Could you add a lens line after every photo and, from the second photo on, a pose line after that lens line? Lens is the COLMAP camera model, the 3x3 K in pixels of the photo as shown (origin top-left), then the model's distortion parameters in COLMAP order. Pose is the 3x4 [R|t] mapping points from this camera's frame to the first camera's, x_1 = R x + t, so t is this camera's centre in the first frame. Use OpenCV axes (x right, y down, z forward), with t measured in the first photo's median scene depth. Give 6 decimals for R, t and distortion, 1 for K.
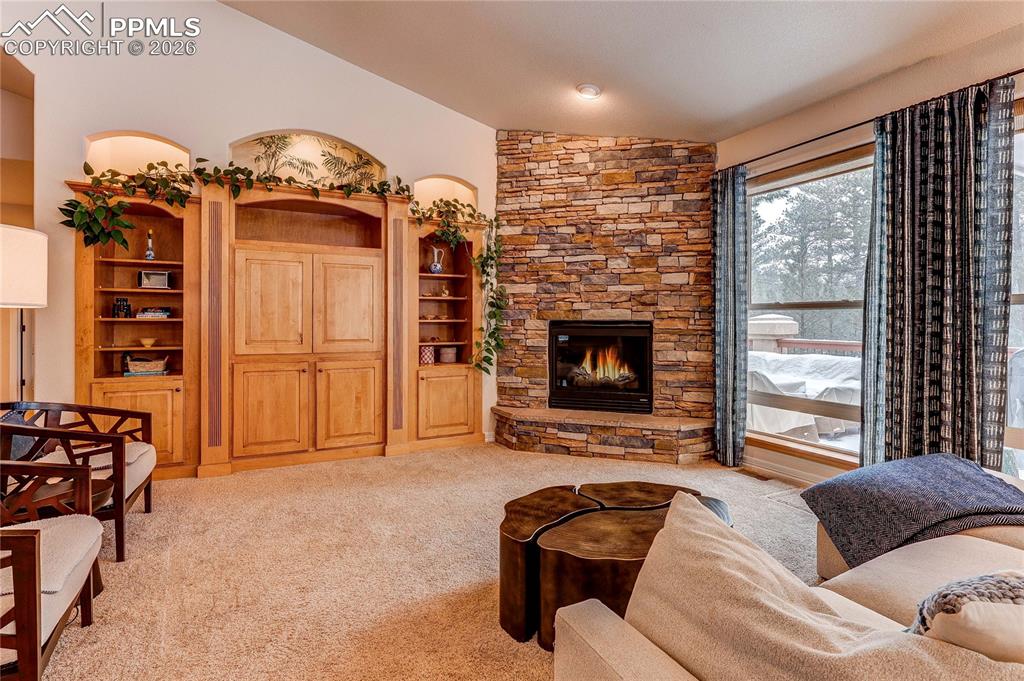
lens RADIAL K [[482.3, 0, 512.2], [0, 482.3, 325.9], [0, 0, 1]] dist [-0.002174, -0.001343]
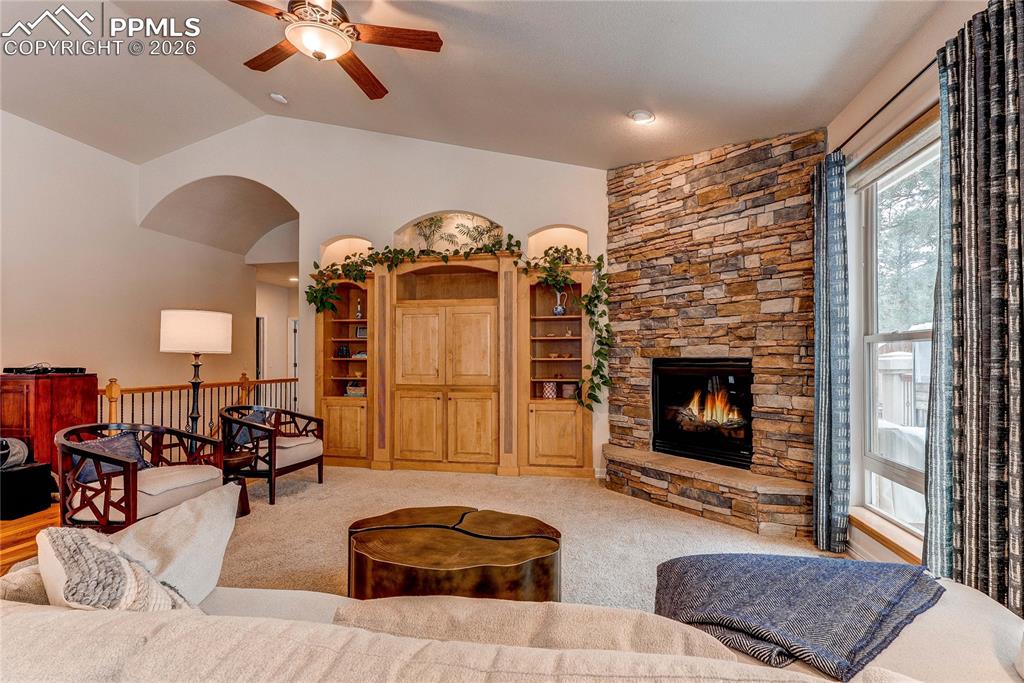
lens RADIAL K [[482.3, 0, 521.4], [0, 482.3, 356.4], [0, 0, 1]] dist [-0.002174, -0.001343]
pose [[0.802672, -0.006584, -0.596385, 0.490953], [-0.001856, 0.999907, -0.013537, -0.001605], [0.596418, 0.011973, 0.802584, 0.097186]]
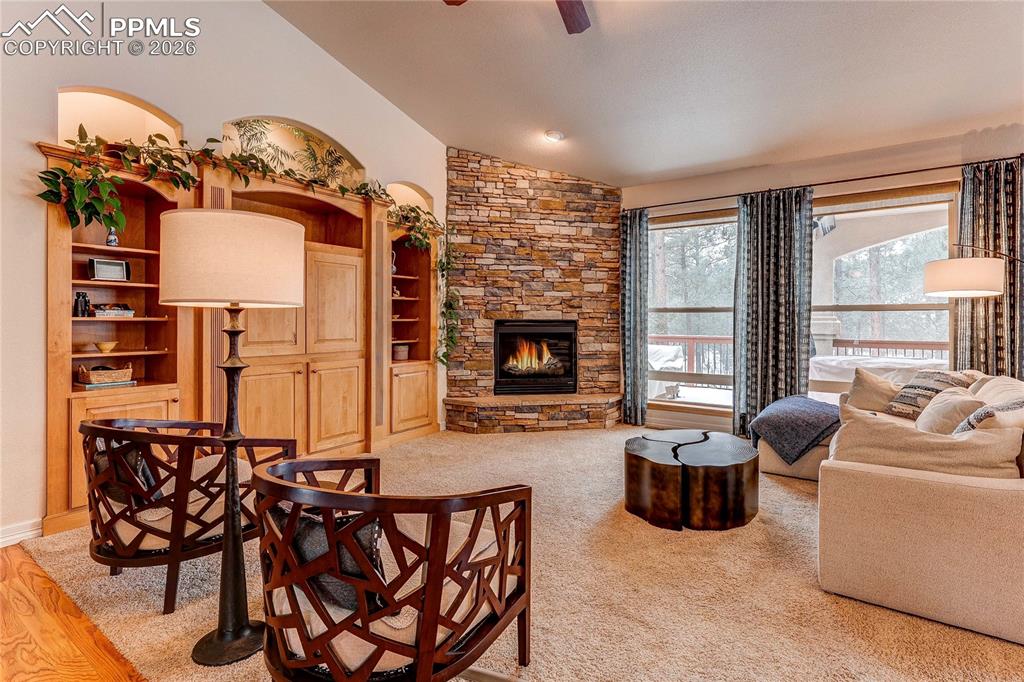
lens RADIAL K [[482.3, 0, 504.5], [0, 482.3, 324.9], [0, 0, 1]] dist [-0.002174, -0.001343]
pose [[0.882283, -0.004844, 0.470694, -0.503804], [0.003836, 0.999988, 0.003100, -0.002565], [-0.470703, -0.000929, 0.882291, -0.036941]]
